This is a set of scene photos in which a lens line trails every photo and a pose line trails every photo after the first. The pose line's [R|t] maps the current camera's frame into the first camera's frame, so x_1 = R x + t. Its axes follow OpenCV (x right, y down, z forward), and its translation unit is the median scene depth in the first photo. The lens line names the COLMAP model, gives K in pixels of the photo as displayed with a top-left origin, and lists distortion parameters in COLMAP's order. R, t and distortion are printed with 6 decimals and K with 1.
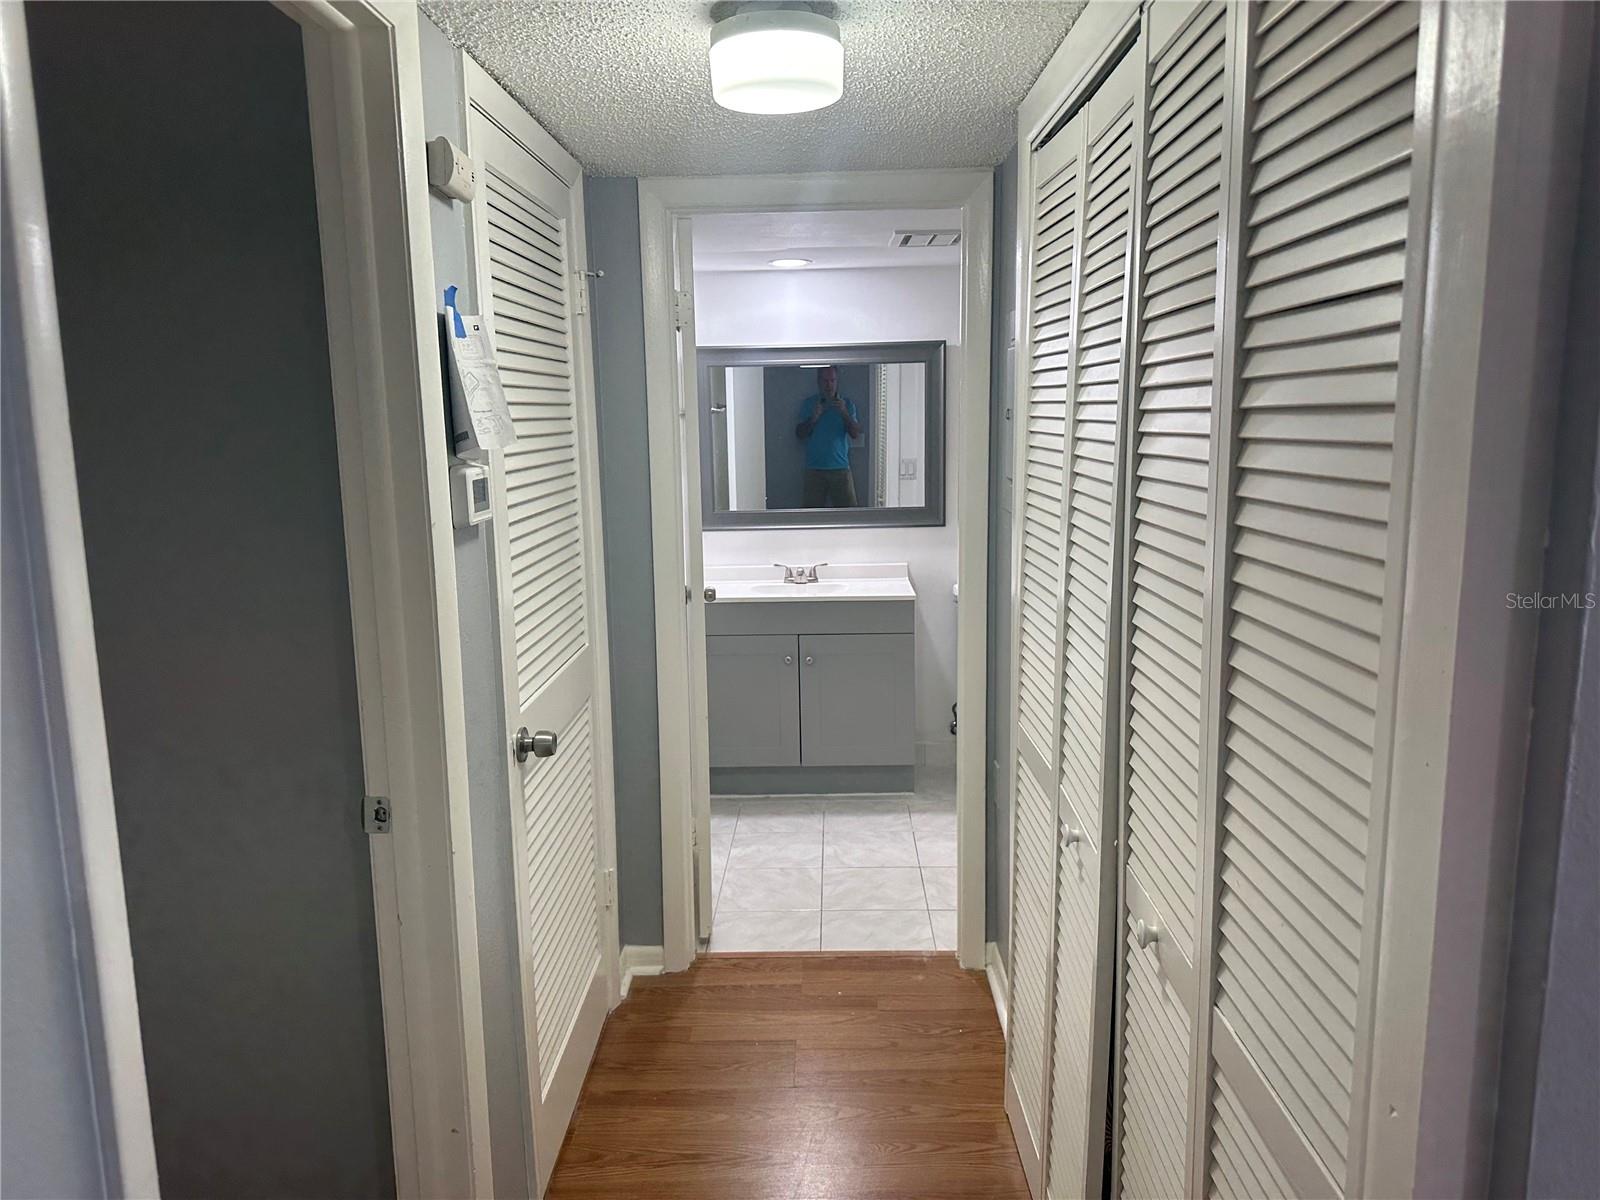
lens RADIAL K [[1118.1, 0, 800.0], [0, 1118.1, 600.0], [0, 0, 1]] dist [0.035637, -0.046636]
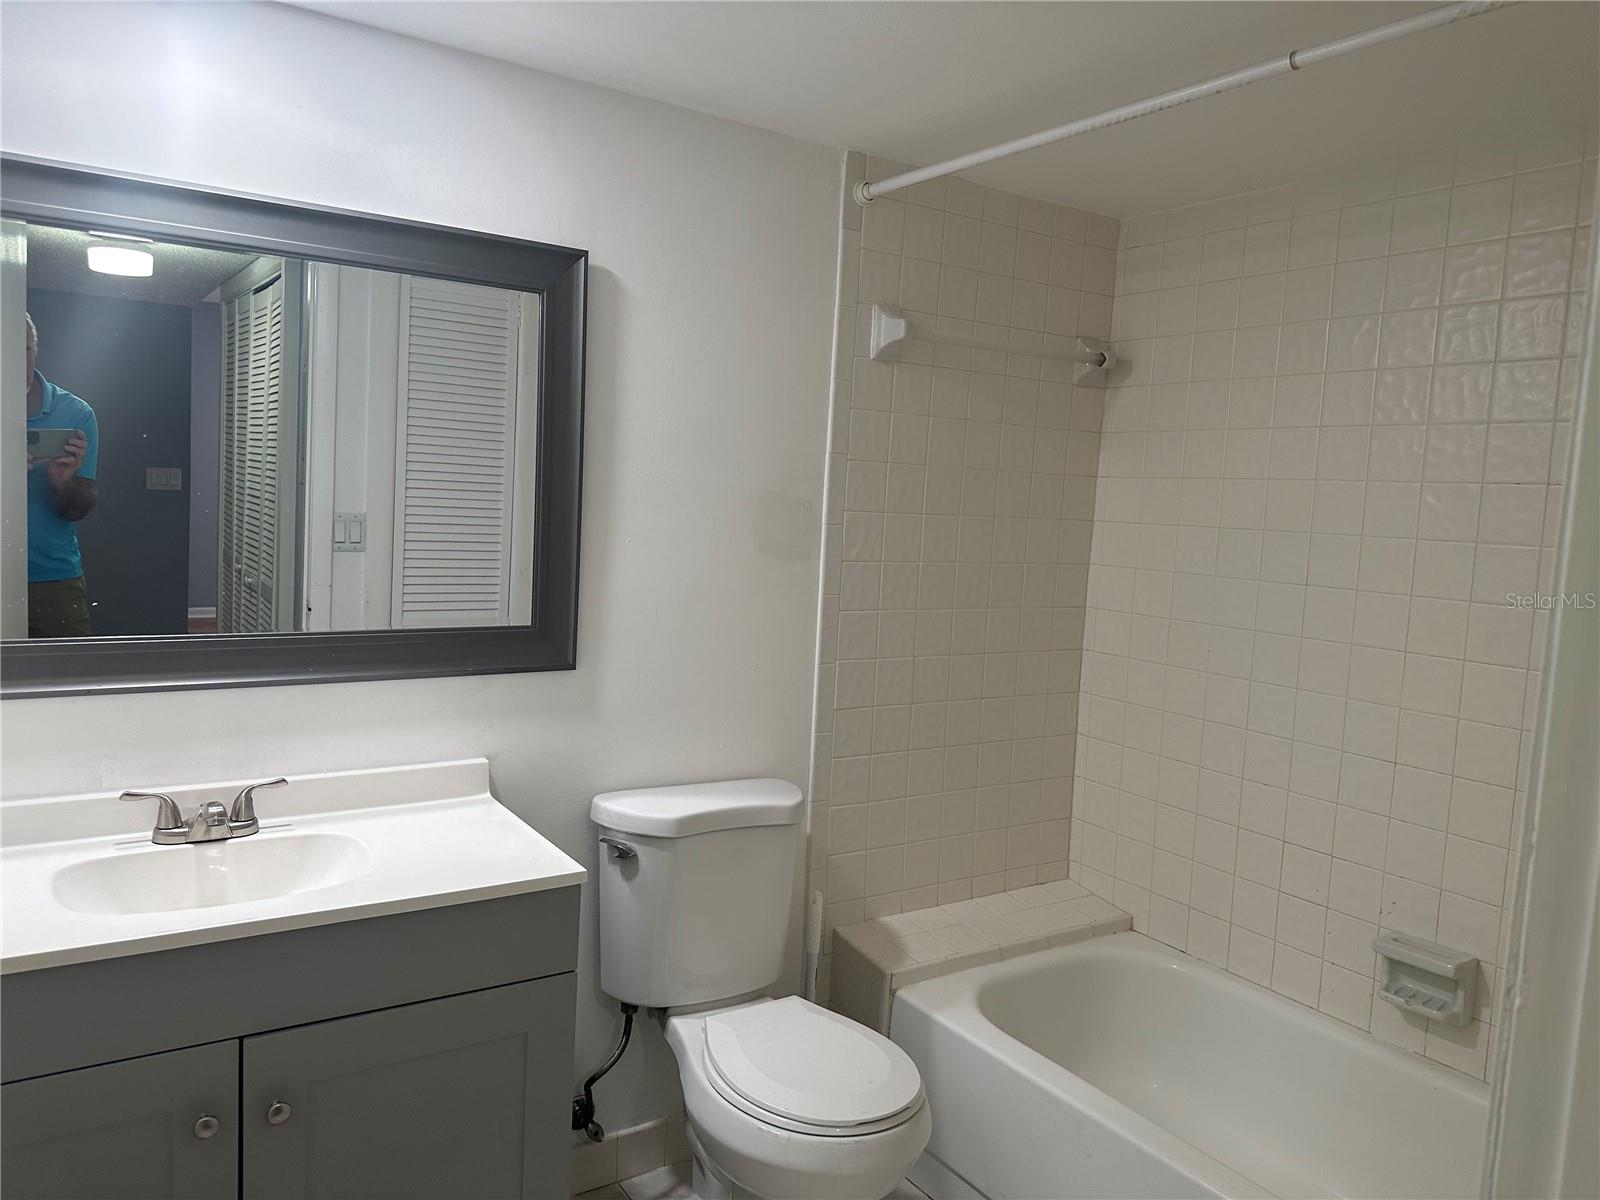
lens RADIAL K [[1118.1, 0, 800.0], [0, 1118.1, 600.0], [0, 0, 1]] dist [0.035637, -0.046636]
pose [[0.816769, 0.013823, 0.576799, -0.053133], [0.022221, 0.998218, -0.055388, -0.066811], [-0.576536, 0.058056, 0.815006, 0.587916]]
